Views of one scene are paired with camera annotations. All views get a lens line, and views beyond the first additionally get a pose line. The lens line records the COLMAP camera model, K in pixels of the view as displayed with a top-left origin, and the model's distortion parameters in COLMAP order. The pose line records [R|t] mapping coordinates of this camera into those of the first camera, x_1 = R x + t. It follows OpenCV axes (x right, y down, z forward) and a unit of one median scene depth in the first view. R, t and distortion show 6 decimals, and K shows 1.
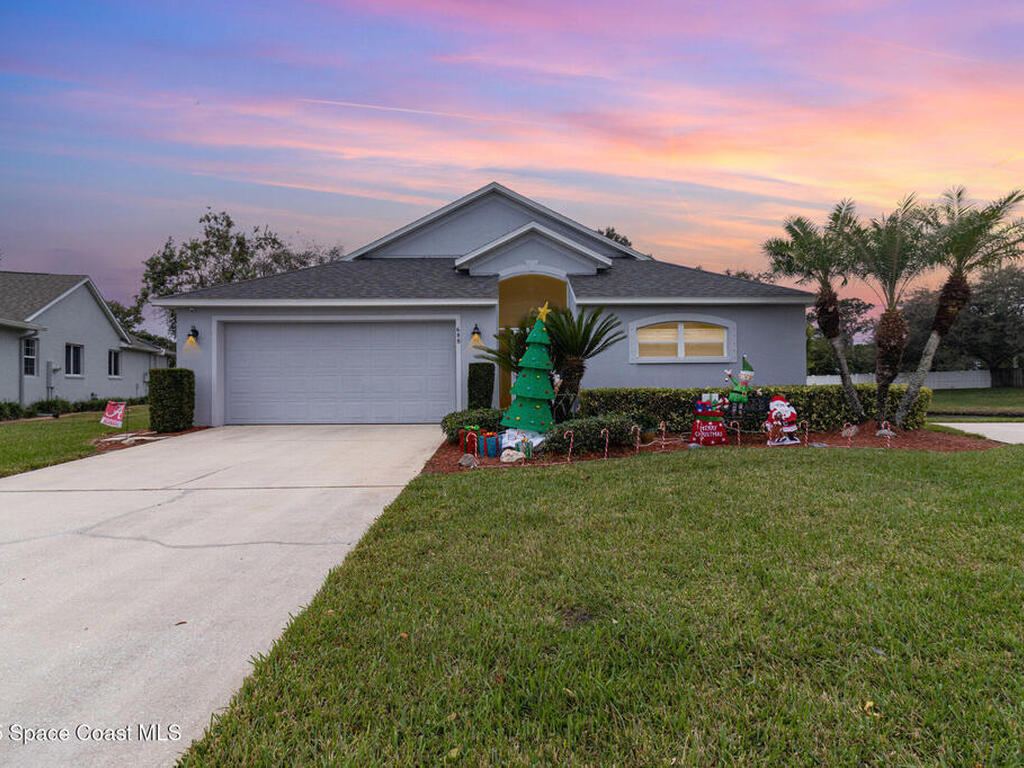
lens RADIAL K [[531.4, 0, 506.1], [0, 531.4, 376.8], [0, 0, 1]] dist [0.001283, 0.001161]
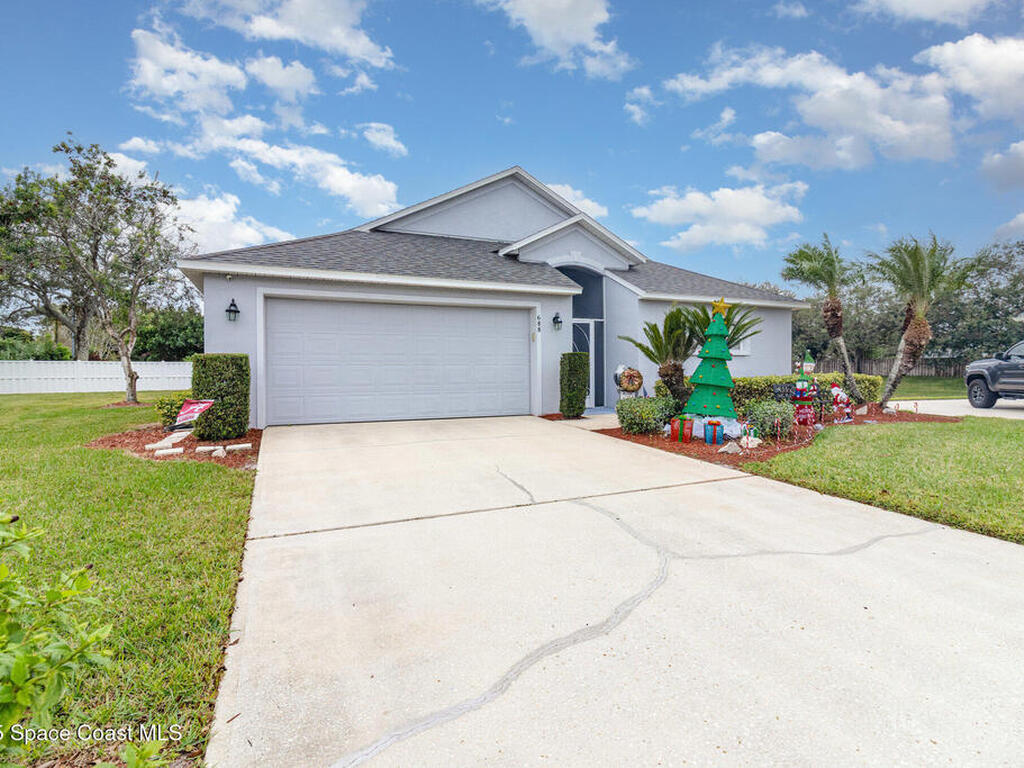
lens RADIAL K [[531.4, 0, 506.1], [0, 531.4, 376.8], [0, 0, 1]] dist [0.001283, 0.001161]
pose [[0.914145, -0.003330, 0.405373, -0.527368], [-0.004300, 0.999830, 0.017909, 0.001254], [-0.405364, -0.018115, 0.913976, 0.141122]]
